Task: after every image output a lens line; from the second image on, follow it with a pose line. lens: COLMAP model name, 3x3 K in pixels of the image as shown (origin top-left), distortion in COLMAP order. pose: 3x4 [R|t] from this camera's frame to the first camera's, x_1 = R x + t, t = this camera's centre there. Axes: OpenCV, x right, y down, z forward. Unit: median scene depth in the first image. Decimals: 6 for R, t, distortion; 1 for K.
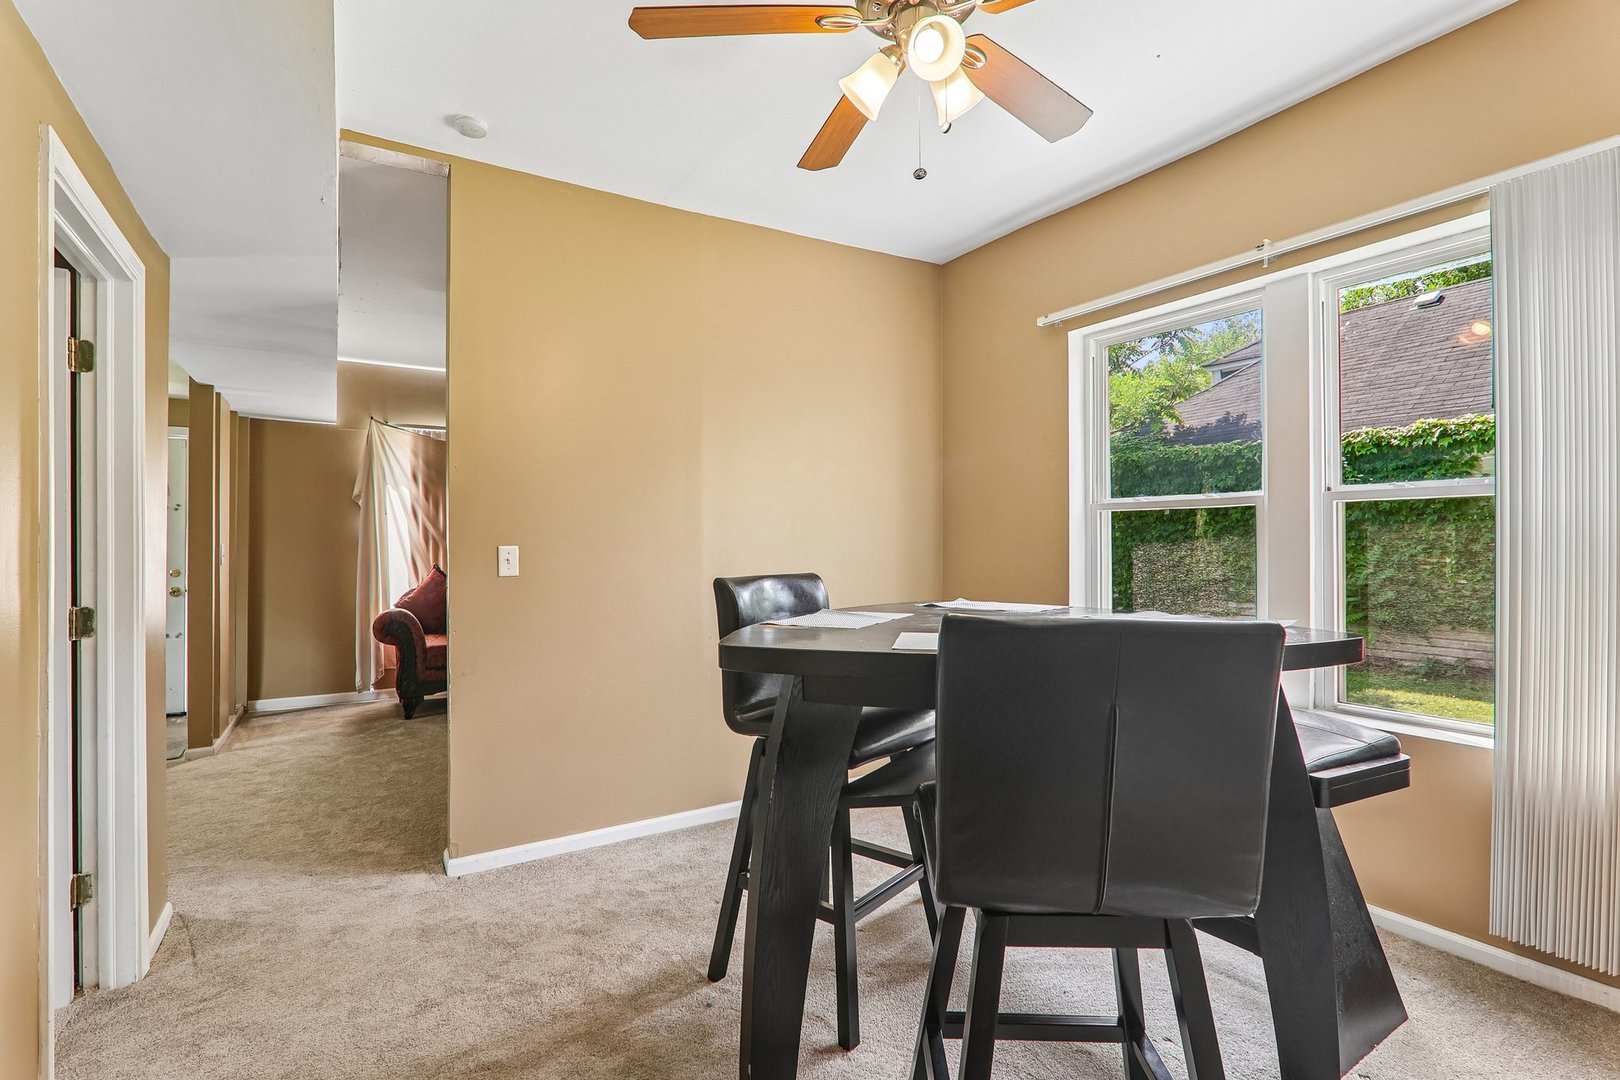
lens RADIAL K [[739.3, 0, 814.1], [0, 739.3, 540.0], [0, 0, 1]] dist [-0.010206, 0.000962]
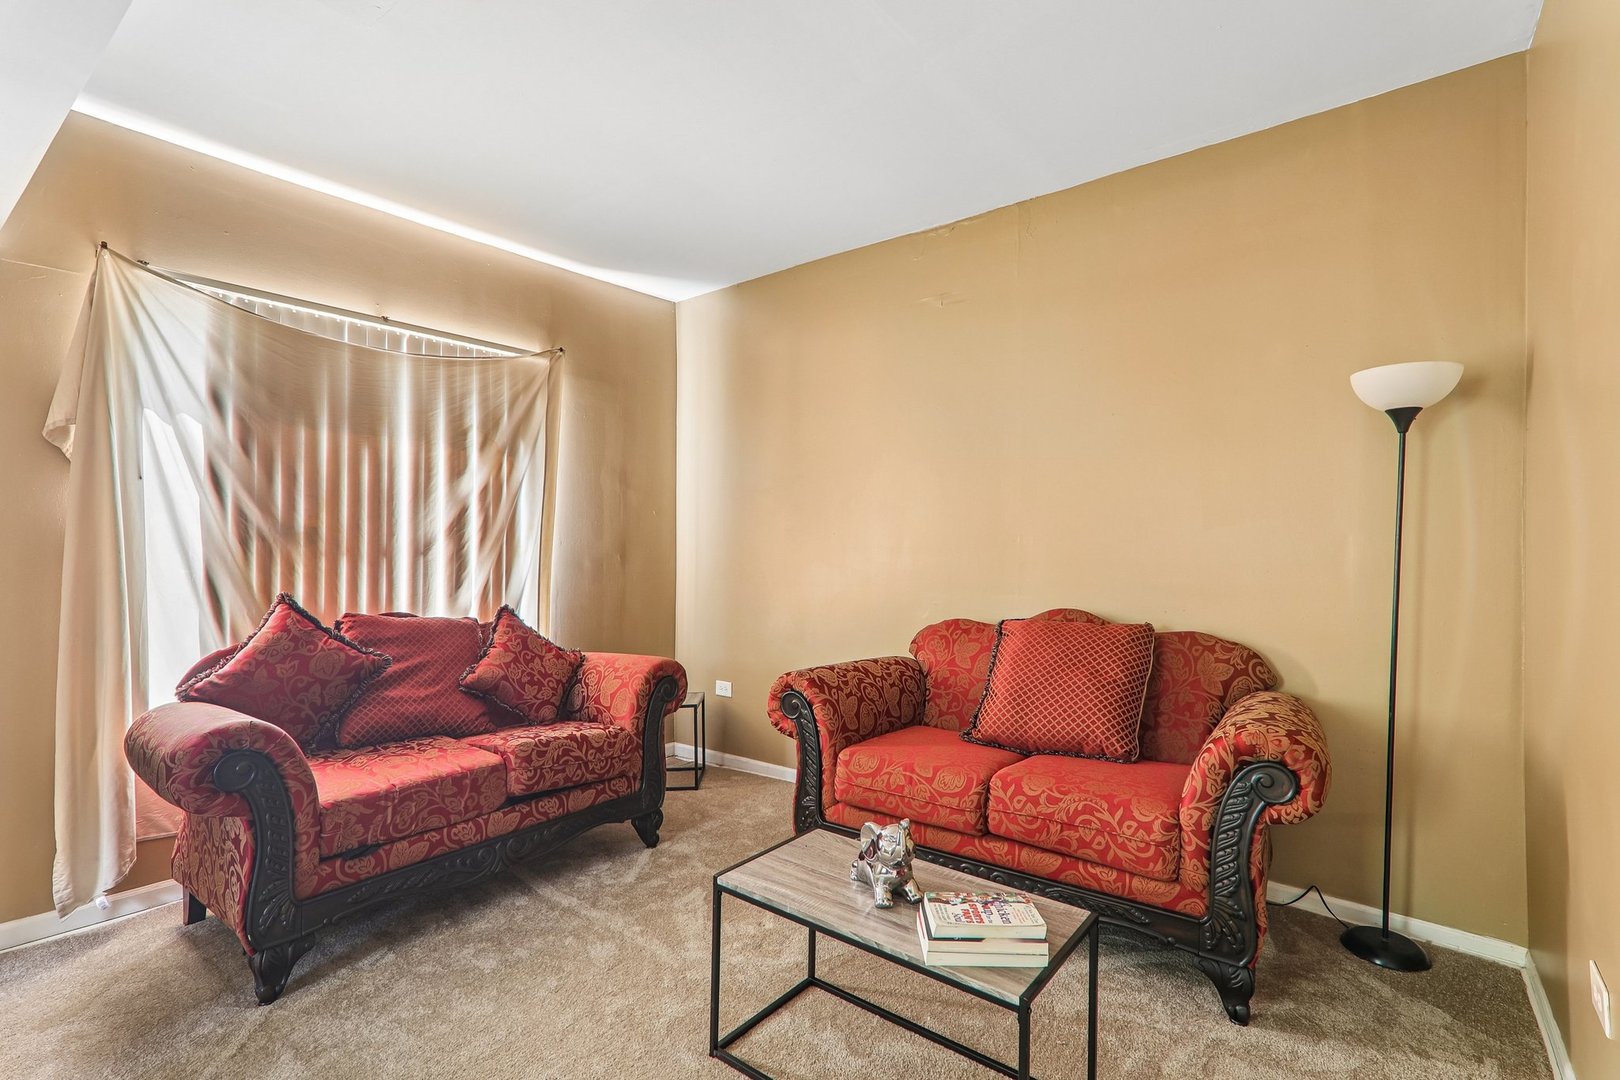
lens RADIAL K [[739.3, 0, 814.1], [0, 739.3, 540.0], [0, 0, 1]] dist [-0.010206, 0.000962]
pose [[0.939654, 0.007698, 0.342040, -0.355161], [-0.003109, 0.999898, -0.013963, 0.006134], [-0.342113, 0.012057, 0.939582, 0.461311]]
